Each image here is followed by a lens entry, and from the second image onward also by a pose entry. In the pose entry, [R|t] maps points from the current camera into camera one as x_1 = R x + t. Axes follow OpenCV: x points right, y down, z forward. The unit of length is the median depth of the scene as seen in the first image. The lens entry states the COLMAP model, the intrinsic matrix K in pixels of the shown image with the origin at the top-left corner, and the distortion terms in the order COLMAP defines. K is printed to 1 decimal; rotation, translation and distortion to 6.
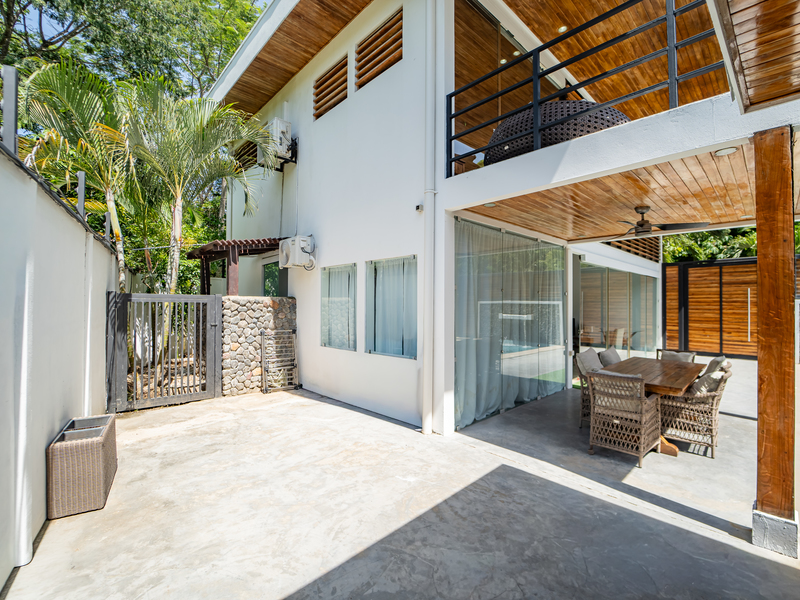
lens RADIAL K [[364.4, 0, 398.0], [0, 364.4, 301.6], [0, 0, 1]] dist [-0.025193, -0.000140]
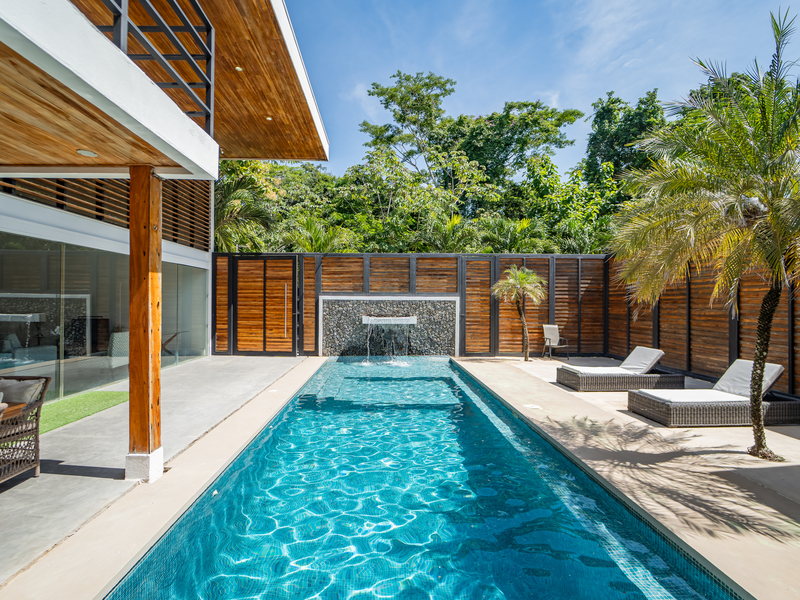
lens RADIAL K [[377.0, 0, 392.0], [0, 377.0, 301.0], [0, 0, 1]] dist [0.000720, -0.008092]
pose [[0.661353, 0.002261, 0.750072, 0.373089], [-0.008826, 0.999950, 0.004768, 0.002534], [-0.750023, -0.009773, 0.661339, 0.078230]]
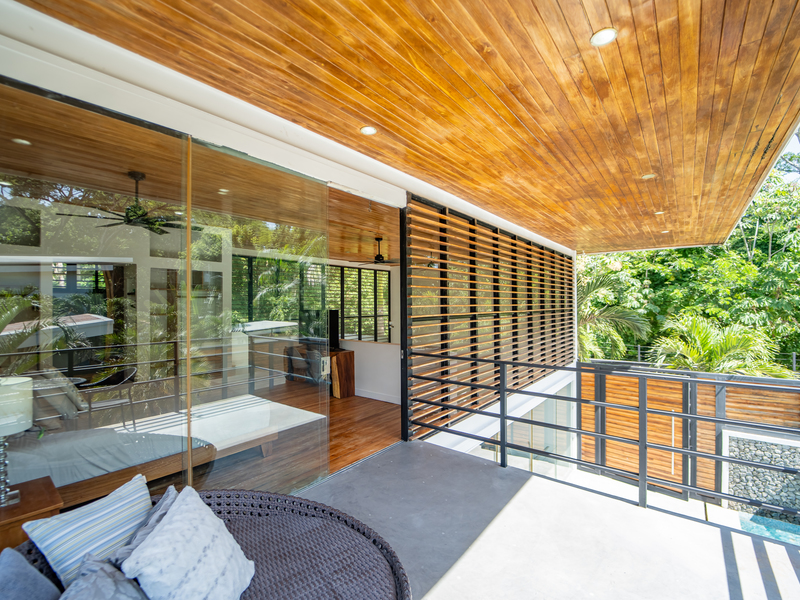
lens RADIAL K [[364.4, 0, 398.0], [0, 364.4, 301.6], [0, 0, 1]] dist [-0.025193, -0.000140]
pose [[0.989897, -0.009028, 0.141504, 0.230622], [0.008631, 0.999957, 0.003419, -0.278870], [-0.141529, -0.002163, 0.989932, 0.256077]]
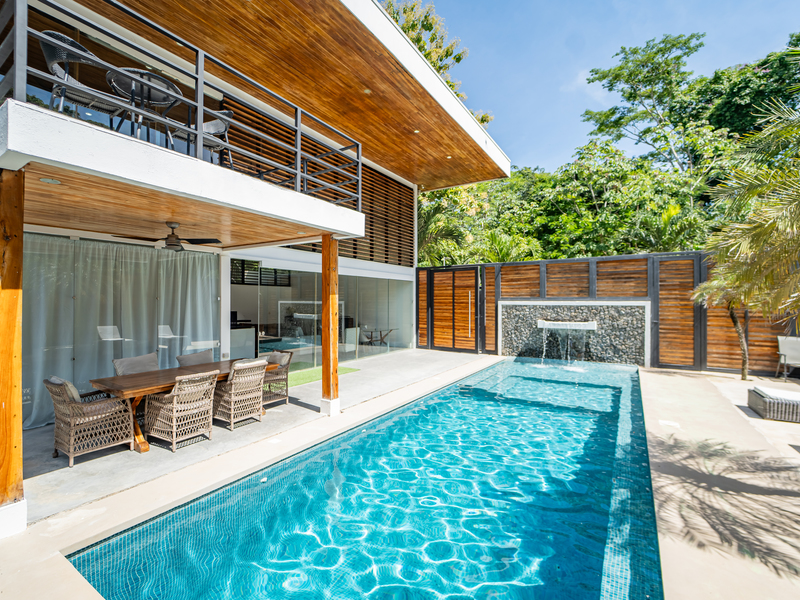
lens RADIAL K [[369.5, 0, 400.0], [0, 369.5, 300.0], [0, 0, 1]] dist [-0.012321, 0.000265]
pose [[0.966203, -0.002002, 0.257774, 0.432615], [0.000901, 0.999990, 0.004390, -0.013502], [-0.257780, -0.004009, 0.966195, -0.098637]]
